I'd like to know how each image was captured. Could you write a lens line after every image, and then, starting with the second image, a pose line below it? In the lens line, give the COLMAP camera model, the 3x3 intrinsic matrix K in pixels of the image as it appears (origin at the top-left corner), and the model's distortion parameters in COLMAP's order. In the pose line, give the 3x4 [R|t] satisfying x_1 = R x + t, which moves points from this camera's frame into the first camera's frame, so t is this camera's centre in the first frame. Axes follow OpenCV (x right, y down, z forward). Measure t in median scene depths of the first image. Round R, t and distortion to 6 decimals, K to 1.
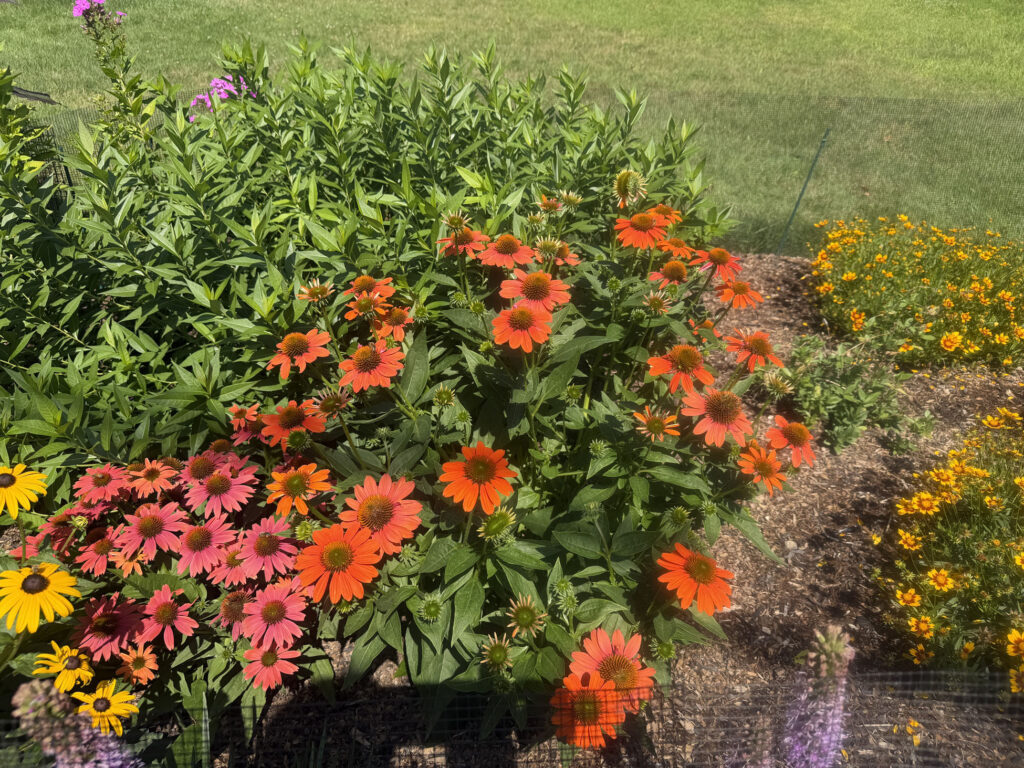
lens RADIAL K [[720.8, 0, 511.5], [0, 720.8, 394.9], [0, 0, 1]] dist [0.001817, -0.043362]
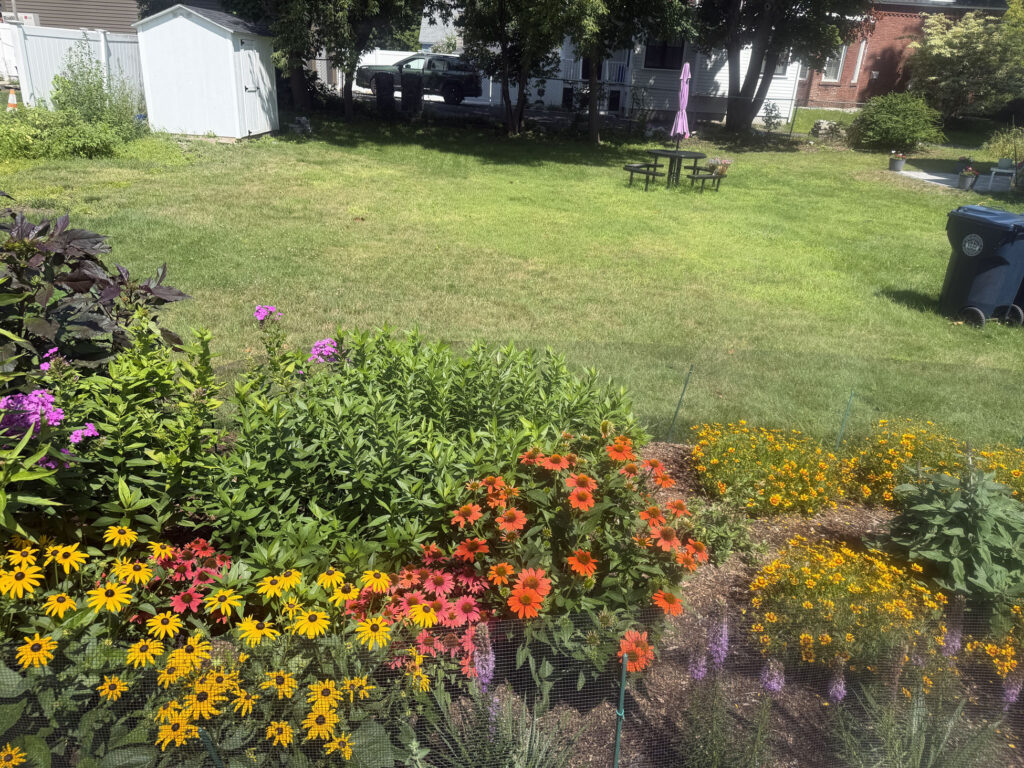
lens RADIAL K [[720.8, 0, 504.7], [0, 720.8, 385.5], [0, 0, 1]] dist [0.001817, -0.043362]
pose [[0.988590, -0.001489, 0.150627, -0.285997], [0.036840, 0.971975, -0.232178, 0.036130], [-0.146060, 0.235078, 0.960940, -0.626083]]
